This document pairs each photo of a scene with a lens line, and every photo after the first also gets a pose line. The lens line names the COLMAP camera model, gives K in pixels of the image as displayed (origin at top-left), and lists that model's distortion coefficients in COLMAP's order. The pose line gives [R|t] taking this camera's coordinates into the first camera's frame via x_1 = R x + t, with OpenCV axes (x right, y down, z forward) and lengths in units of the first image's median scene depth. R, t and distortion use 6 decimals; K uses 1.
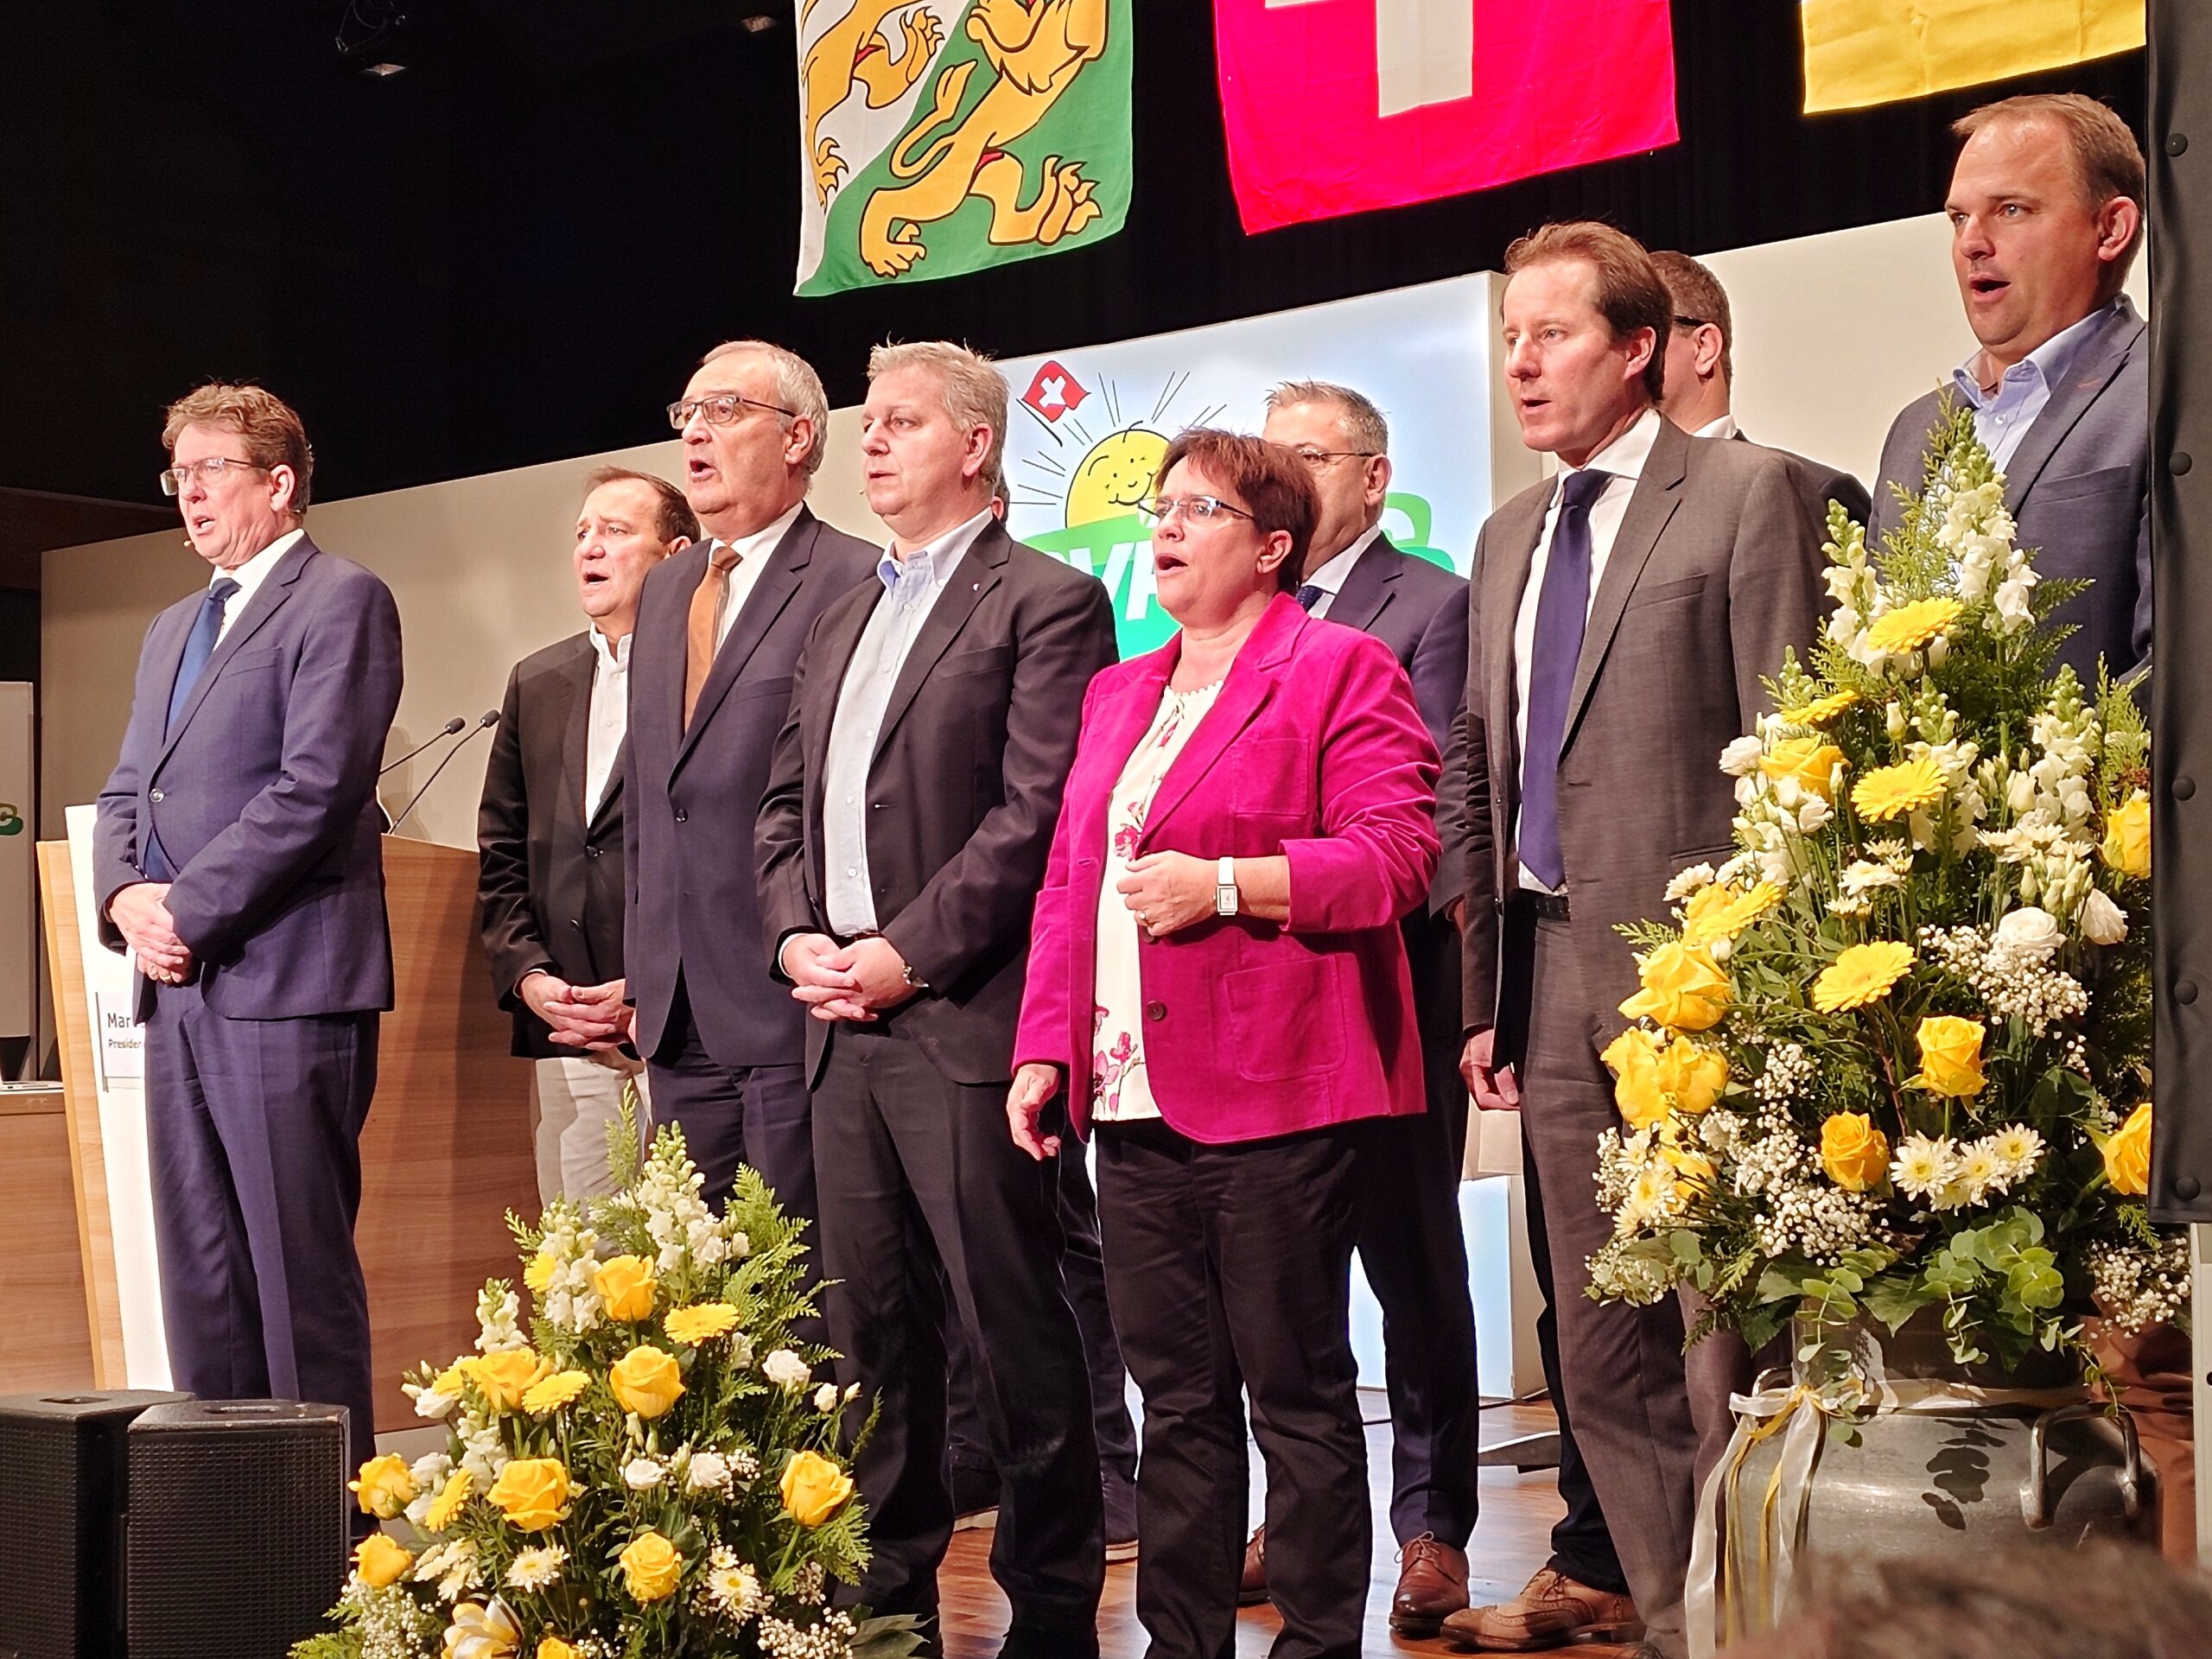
lens RADIAL K [[3174.2, 0, 1106.0], [0, 3174.2, 829.5], [0, 0, 1]] dist [0.008038, 0.046961]
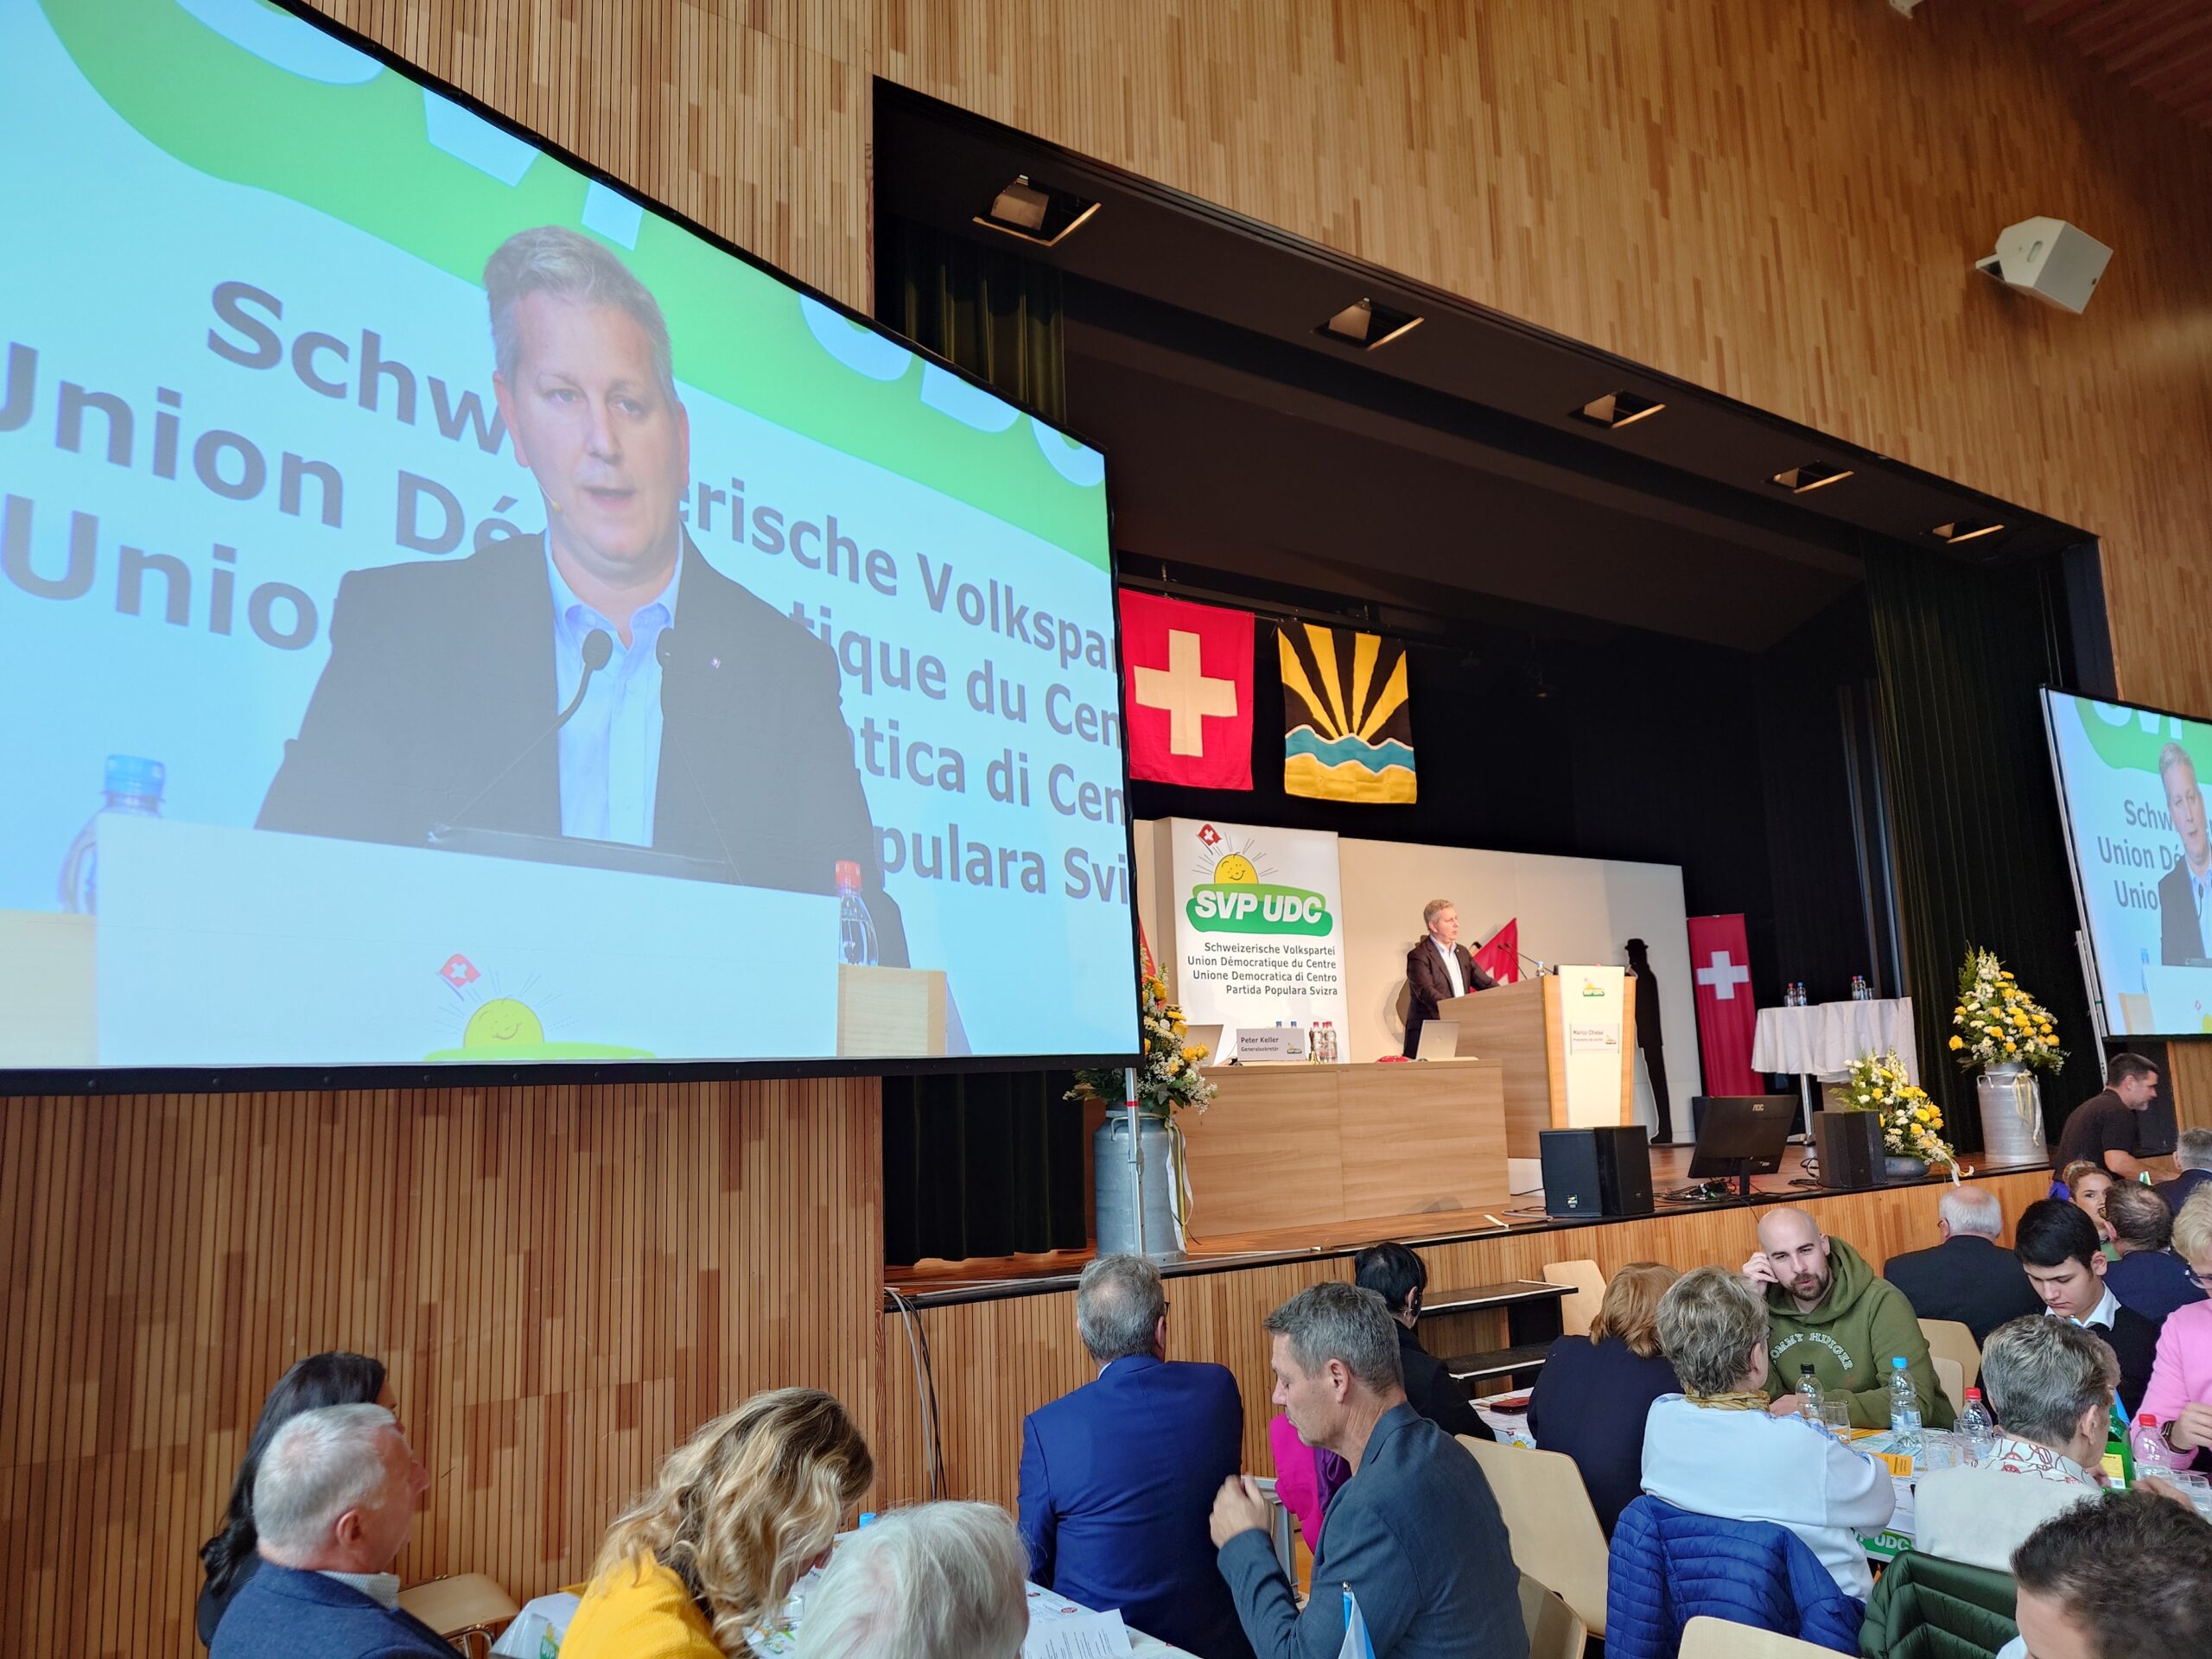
lens RADIAL K [[1553.4, 0, 1106.0], [0, 1553.4, 829.5], [0, 0, 1]] dist [-0.008639, -0.002584]
pose [[0.272800, 0.160401, 0.948605, -1.377242], [-0.021961, 0.986785, -0.160542, 0.084027], [-0.961820, 0.022963, 0.272718, 0.713680]]
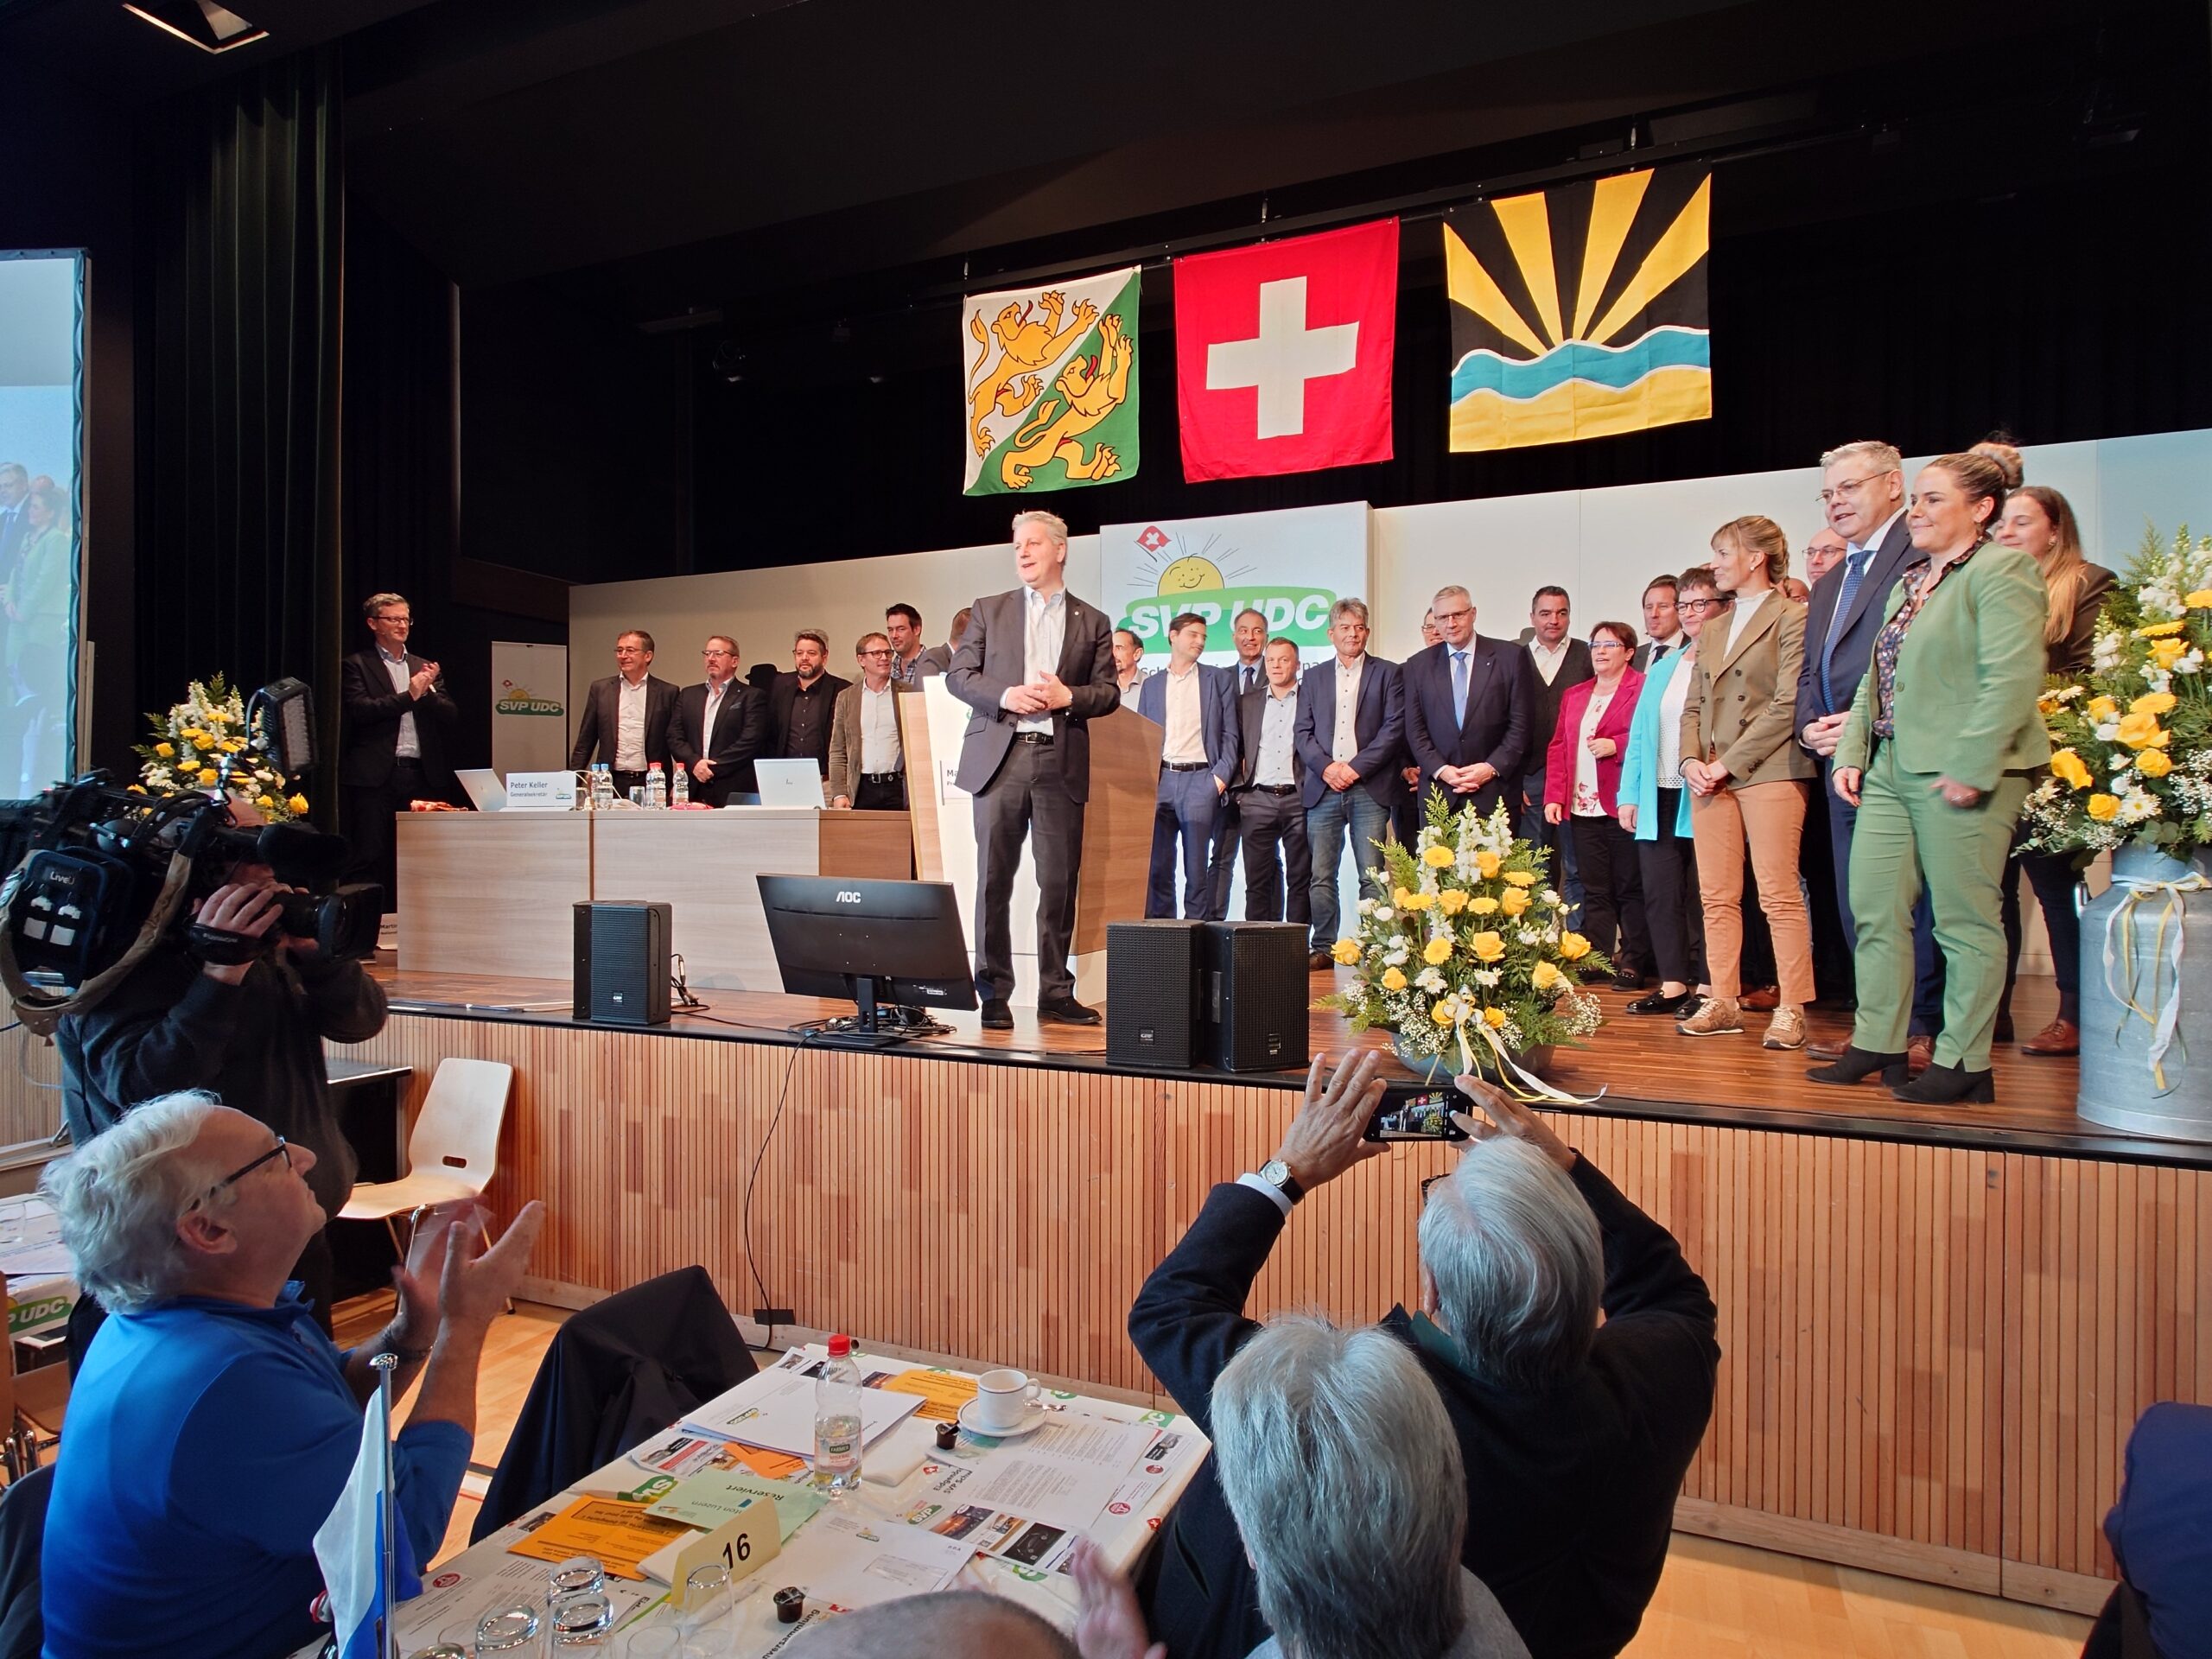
lens RADIAL K [[1276.9, 0, 1106.0], [0, 1276.9, 829.5], [0, 0, 1]] dist [0.001596, 0.001445]
pose [[0.959232, 0.016010, 0.282166, -0.321624], [-0.030469, 0.998433, 0.046933, 0.037634], [-0.280973, -0.053617, 0.958217, 0.074068]]
